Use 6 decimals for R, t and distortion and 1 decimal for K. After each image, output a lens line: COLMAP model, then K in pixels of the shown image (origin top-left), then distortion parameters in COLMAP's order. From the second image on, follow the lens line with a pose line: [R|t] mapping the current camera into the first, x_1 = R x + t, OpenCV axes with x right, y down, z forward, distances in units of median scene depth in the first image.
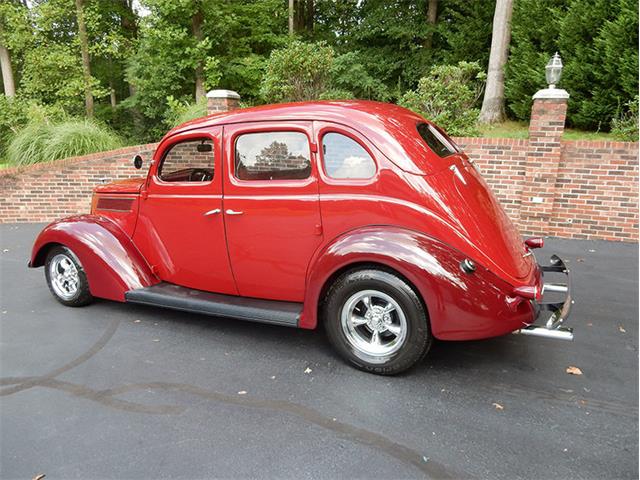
lens RADIAL K [[470.3, 0, 320.0], [0, 470.3, 240.0], [0, 0, 1]] dist [-0.004558, 0.011762]
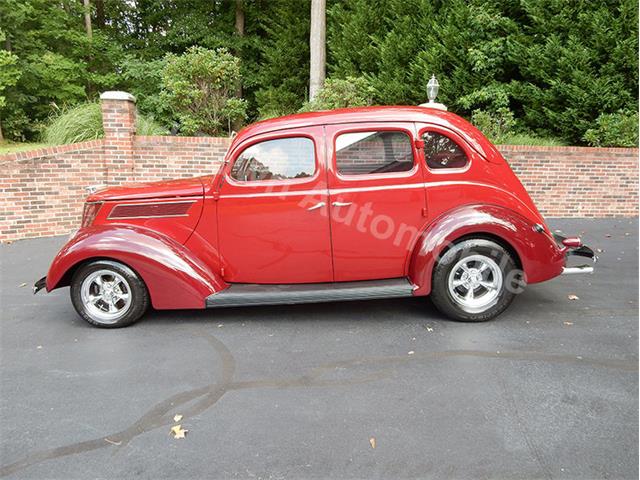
lens RADIAL K [[470.3, 0, 320.0], [0, 470.3, 240.0], [0, 0, 1]] dist [-0.004558, 0.011762]
pose [[0.891503, -0.094324, 0.443086, -0.352193], [0.103207, 0.994652, 0.004086, 0.007664], [-0.441102, 0.042087, 0.896470, 0.017325]]
